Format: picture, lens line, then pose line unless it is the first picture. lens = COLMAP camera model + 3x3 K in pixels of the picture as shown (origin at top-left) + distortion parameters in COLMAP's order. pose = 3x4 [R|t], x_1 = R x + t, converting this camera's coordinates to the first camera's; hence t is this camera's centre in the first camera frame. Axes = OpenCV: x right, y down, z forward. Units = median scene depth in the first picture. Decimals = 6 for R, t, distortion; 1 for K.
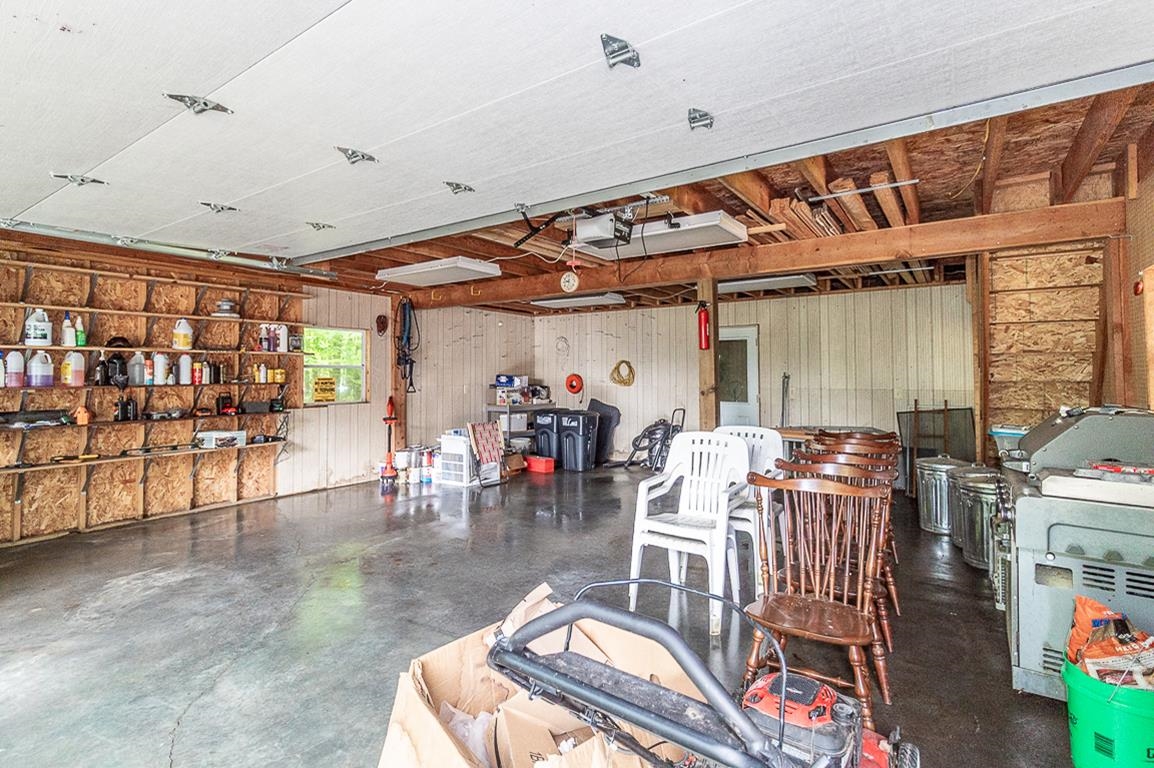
lens RADIAL K [[551.6, 0, 575.9], [0, 551.6, 325.0], [0, 0, 1]] dist [-0.002375, 0.000103]
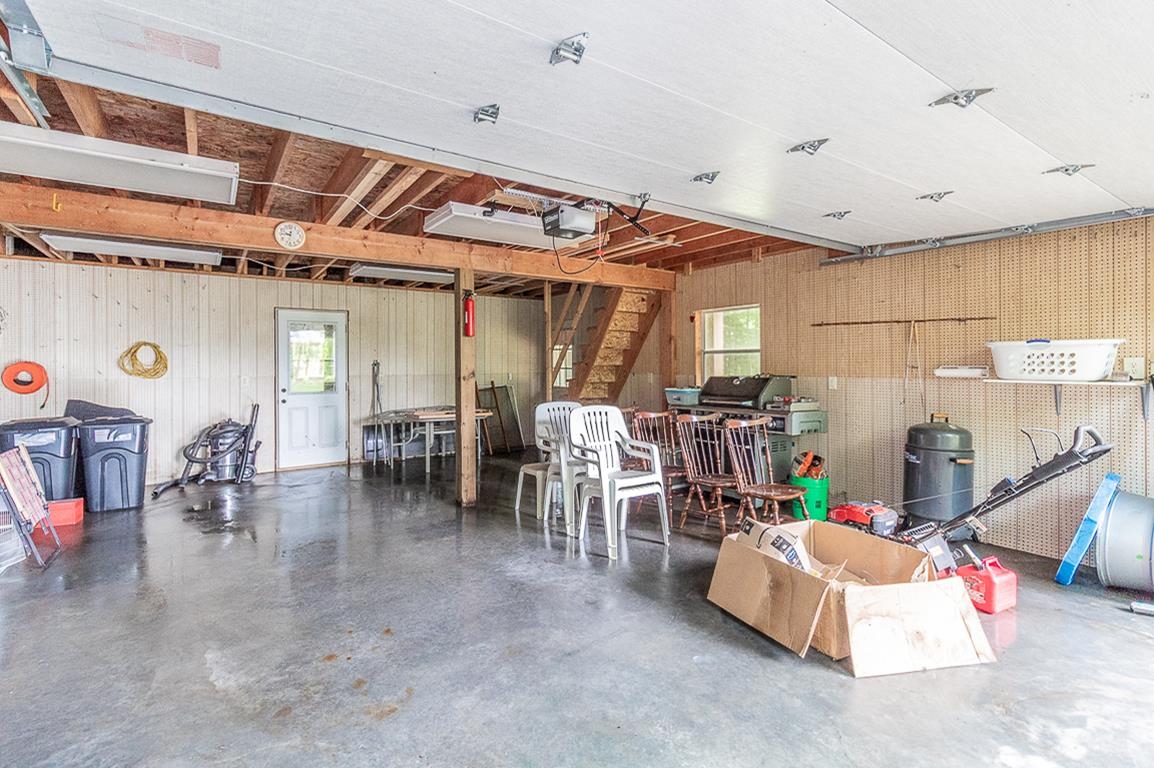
lens RADIAL K [[530.7, 0, 585.7], [0, 530.7, 358.9], [0, 0, 1]] dist [0.016288, 0.000127]
pose [[0.350035, 0.007790, 0.936704, -0.402583], [-0.084716, 0.996131, 0.023373, 0.026516], [-0.932898, -0.087536, 0.349341, 0.279622]]
